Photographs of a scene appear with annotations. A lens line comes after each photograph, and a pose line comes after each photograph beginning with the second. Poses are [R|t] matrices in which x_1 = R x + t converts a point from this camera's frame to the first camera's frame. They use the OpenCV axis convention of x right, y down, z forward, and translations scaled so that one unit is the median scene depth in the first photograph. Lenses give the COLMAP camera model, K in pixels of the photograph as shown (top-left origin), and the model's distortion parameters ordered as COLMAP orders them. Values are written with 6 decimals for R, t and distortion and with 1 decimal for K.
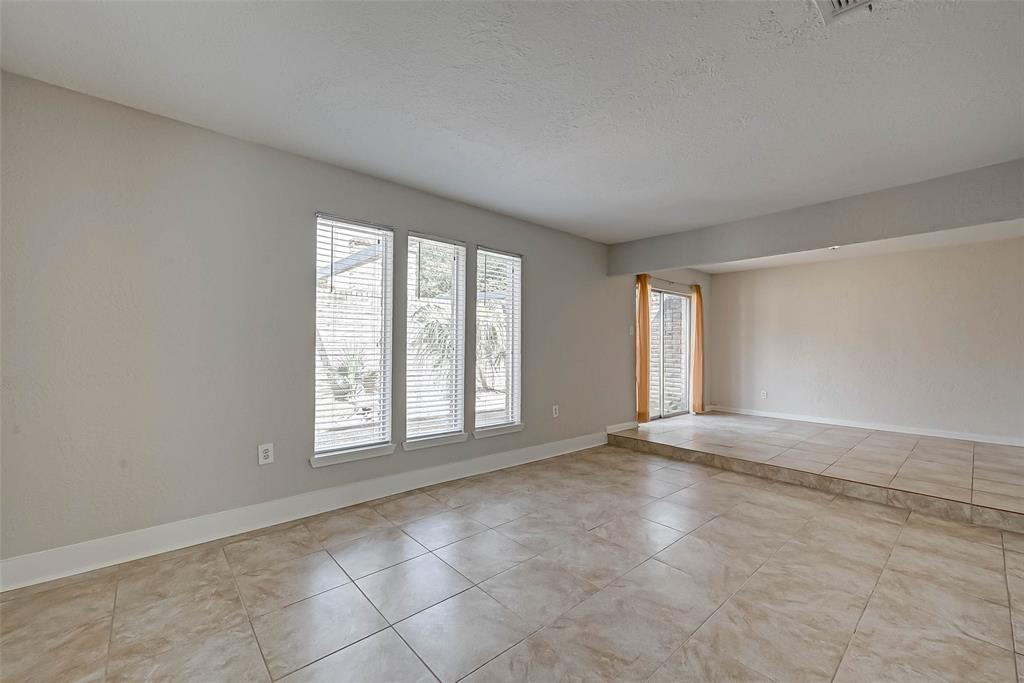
lens RADIAL K [[430.9, 0, 522.4], [0, 430.9, 342.8], [0, 0, 1]] dist [-0.003516, 0.001857]
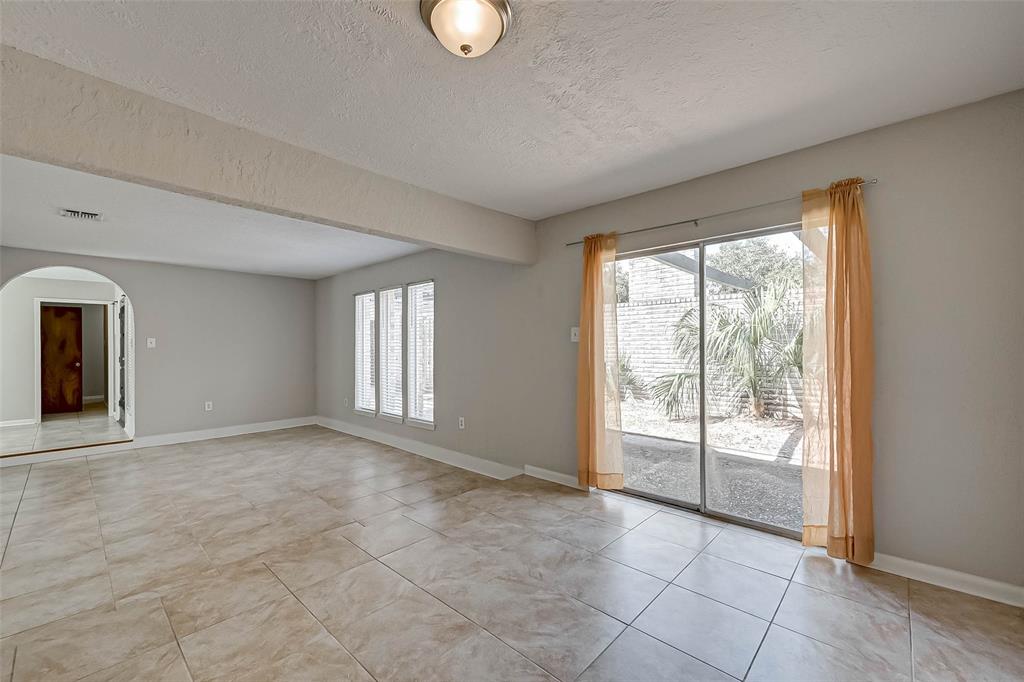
lens RADIAL K [[430.9, 0, 514.9], [0, 430.9, 344.6], [0, 0, 1]] dist [-0.003516, 0.001857]
pose [[0.056894, -0.012561, -0.998301, 1.599419], [0.018371, 0.999765, -0.011532, -0.013932], [0.998211, -0.017684, 0.057112, 1.576991]]
